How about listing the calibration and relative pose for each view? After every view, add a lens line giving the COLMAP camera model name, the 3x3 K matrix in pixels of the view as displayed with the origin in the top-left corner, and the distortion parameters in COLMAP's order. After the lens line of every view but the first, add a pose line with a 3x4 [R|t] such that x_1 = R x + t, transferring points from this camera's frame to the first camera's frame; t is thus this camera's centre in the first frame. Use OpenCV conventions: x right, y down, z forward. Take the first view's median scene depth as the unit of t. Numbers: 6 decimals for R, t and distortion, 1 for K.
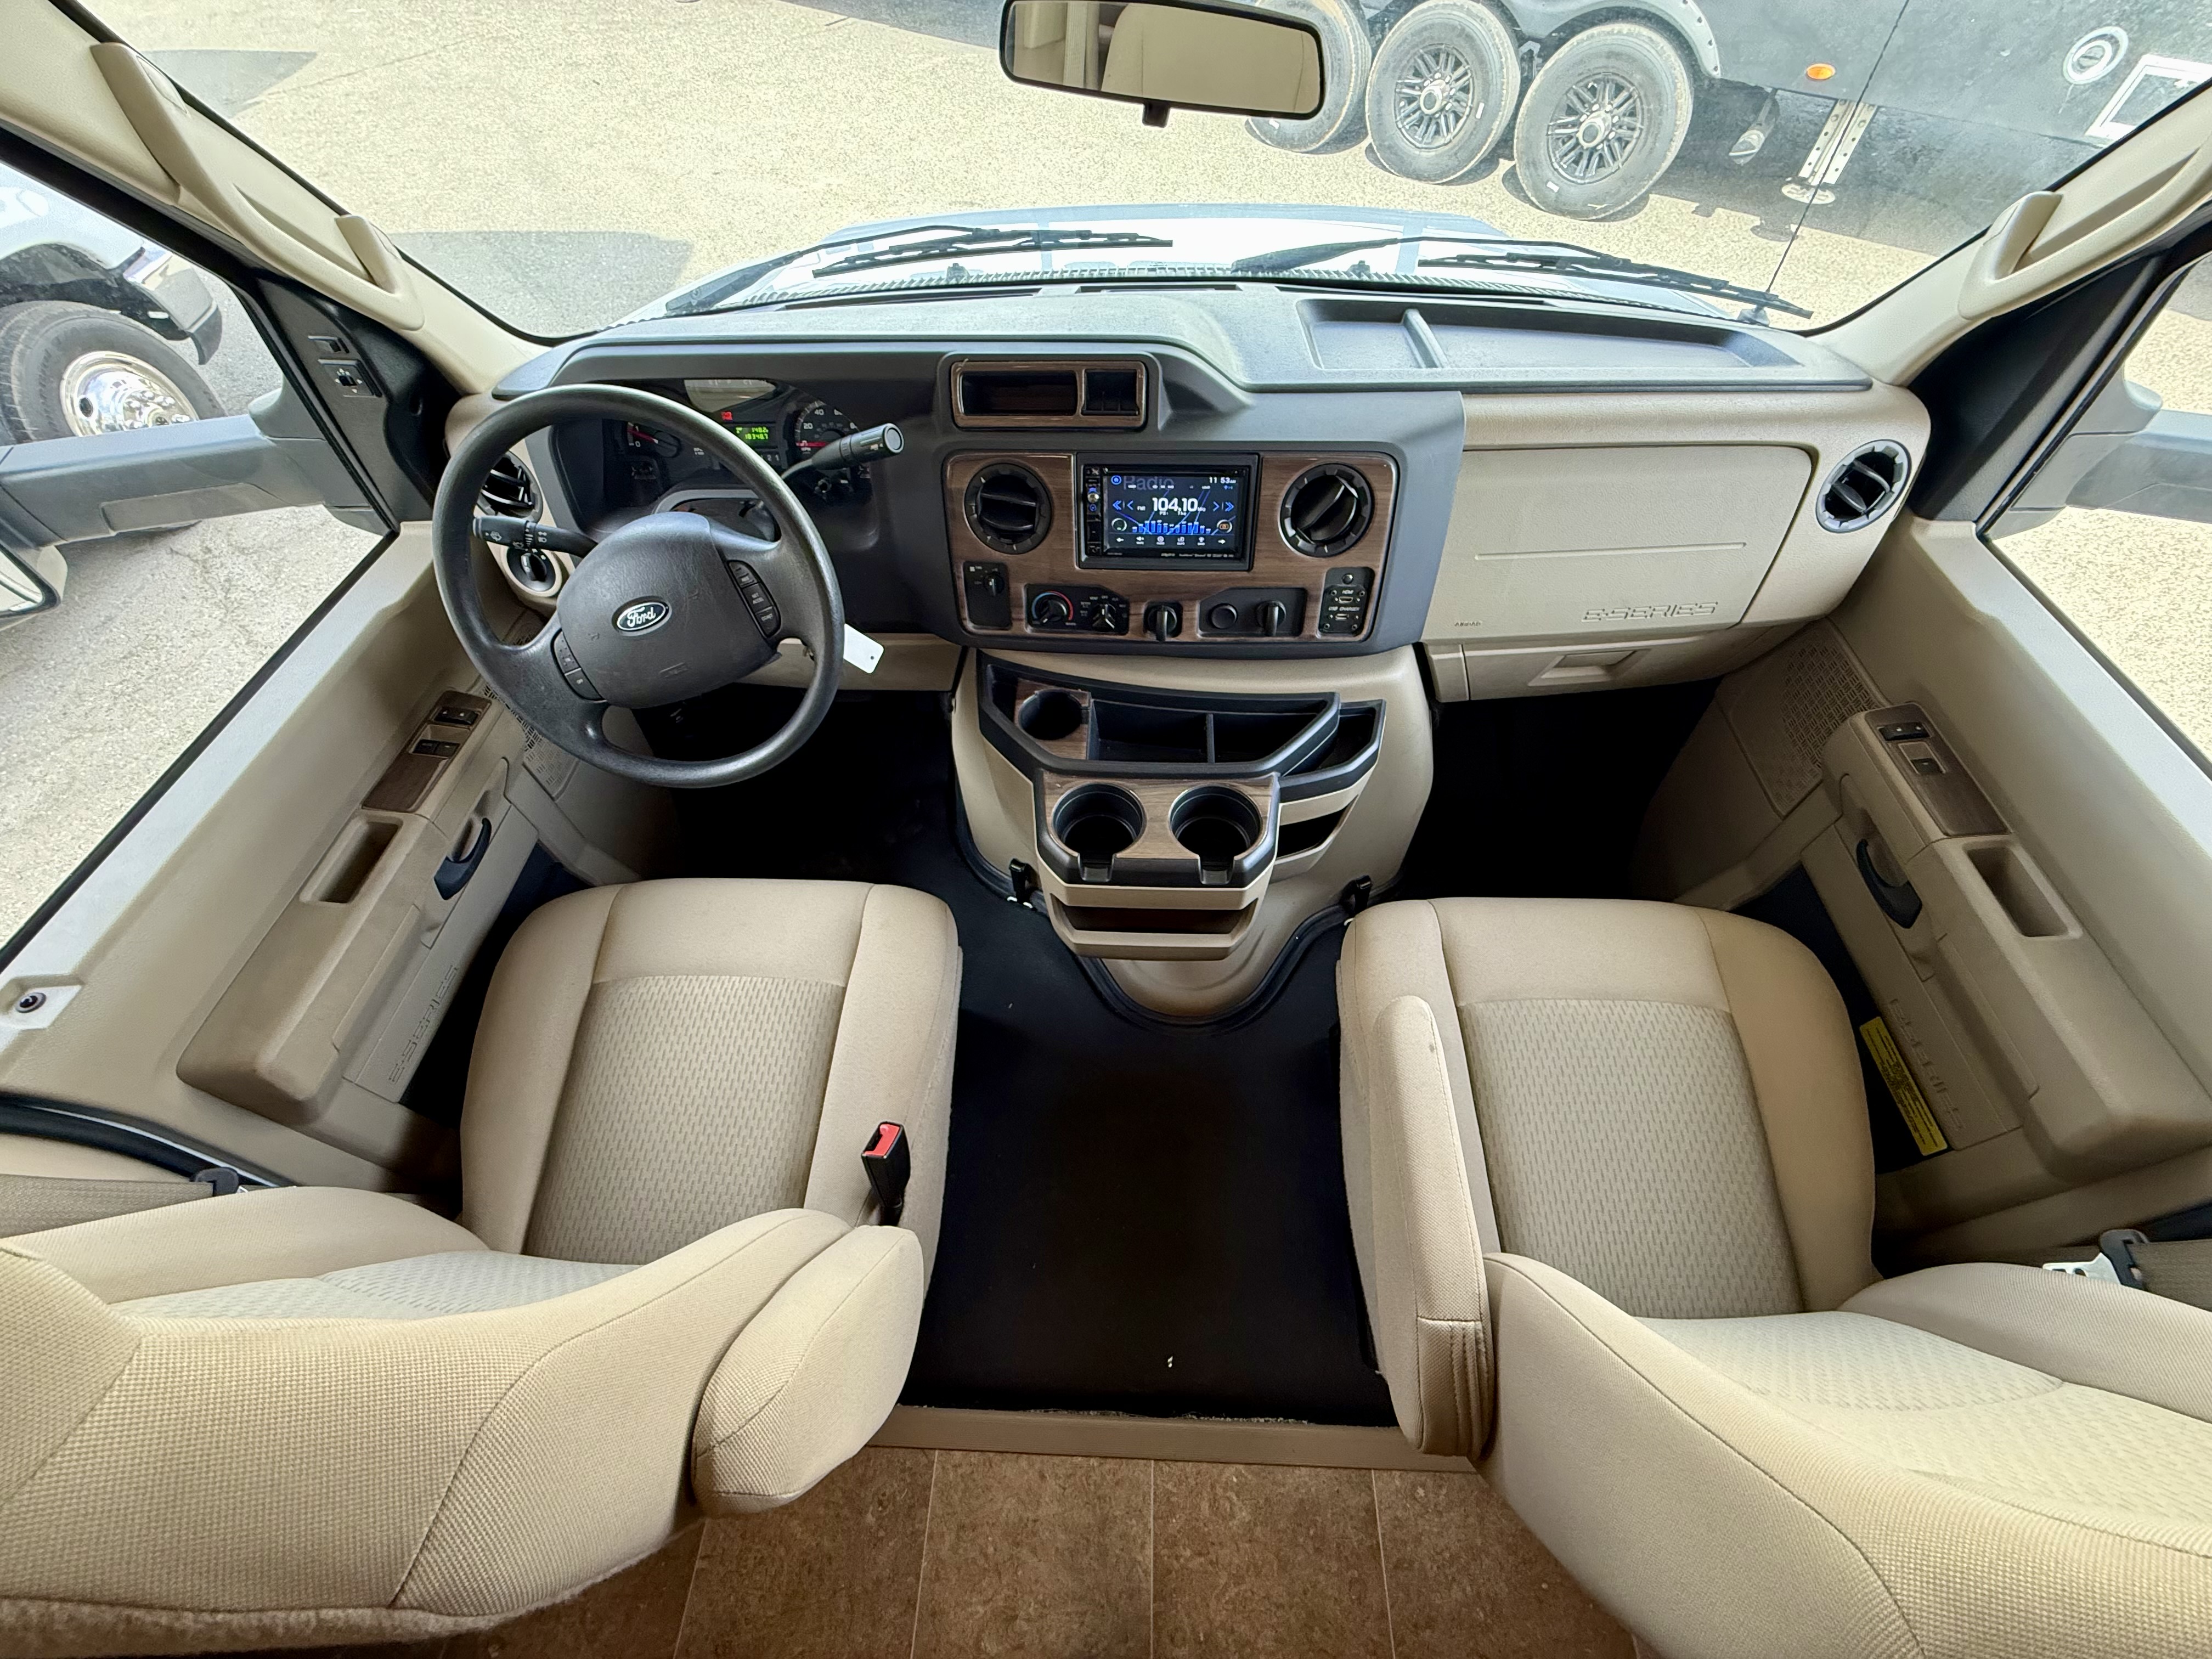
lens RADIAL K [[875.1, 0, 1112.2], [0, 875.1, 796.0], [0, 0, 1]] dist [0.000093, -0.000012]
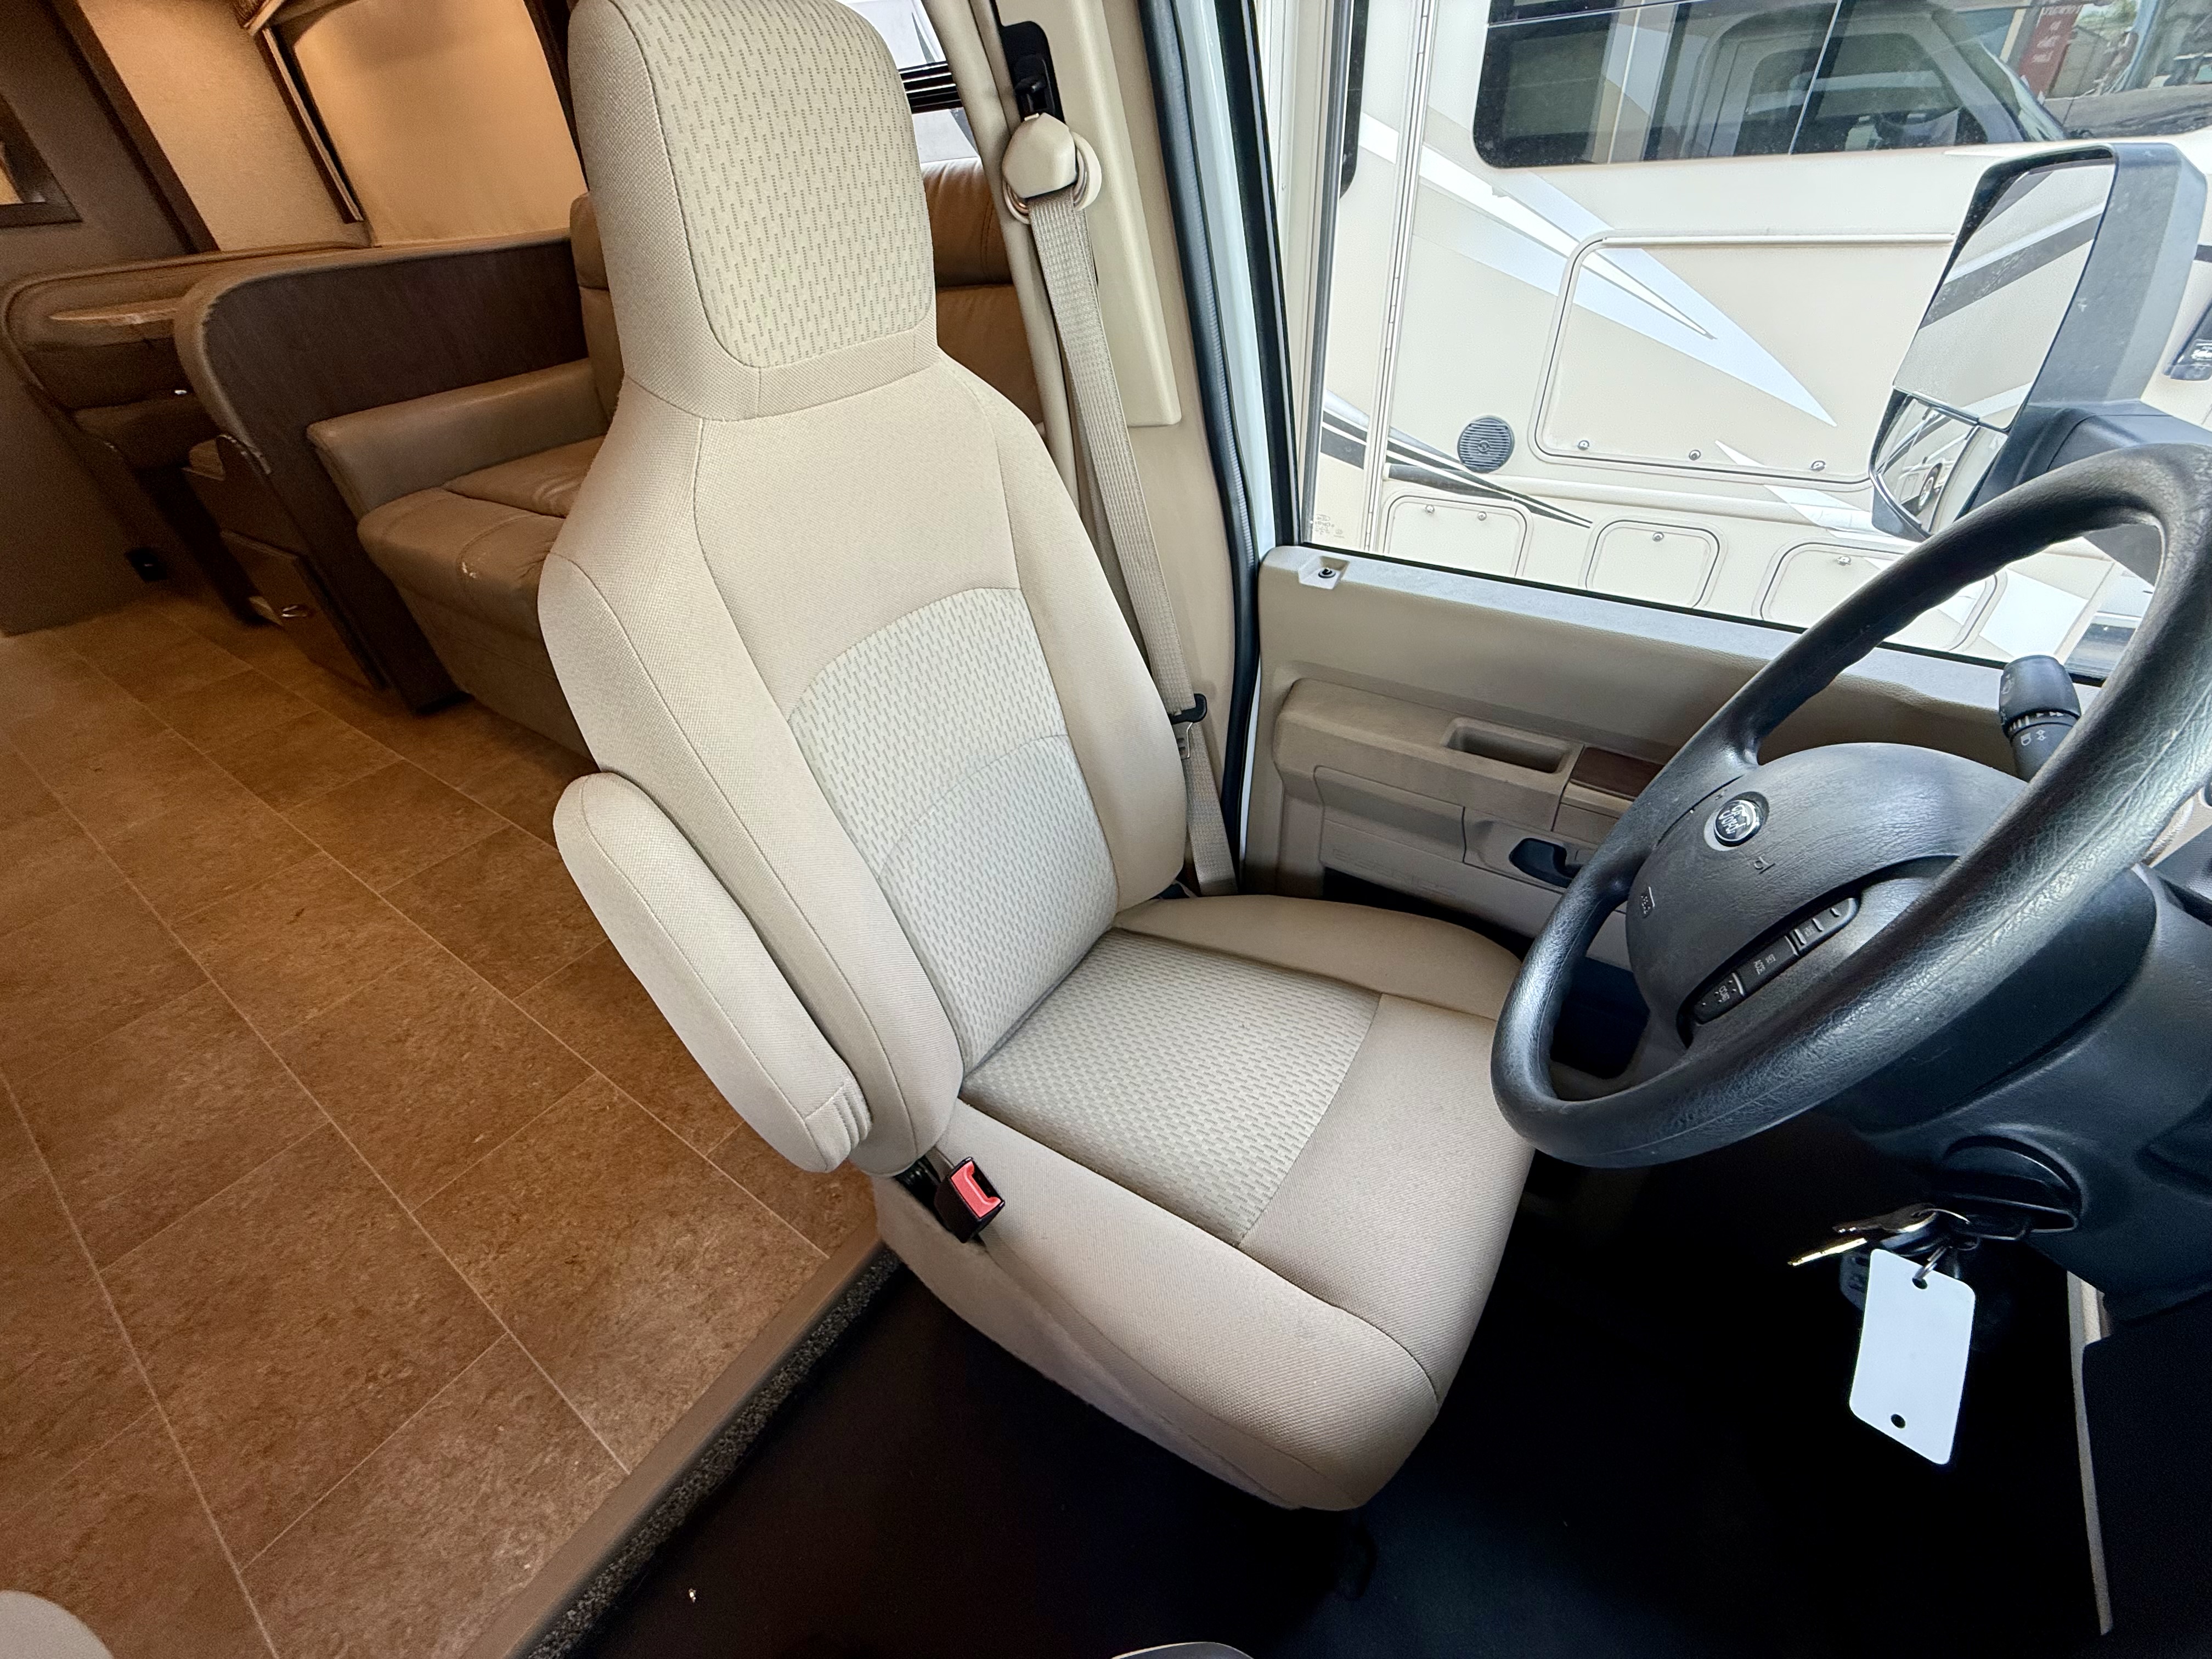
lens RADIAL K [[893.8, 0, 1111.1], [0, 893.8, 801.6], [0, 0, 1]] dist [-0.000609, 0.000278]
pose [[-0.529641, 0.548476, -0.647035, 0.002612], [-0.617316, 0.273903, 0.737495, -0.353000], [0.581723, 0.790033, 0.193512, 0.617601]]
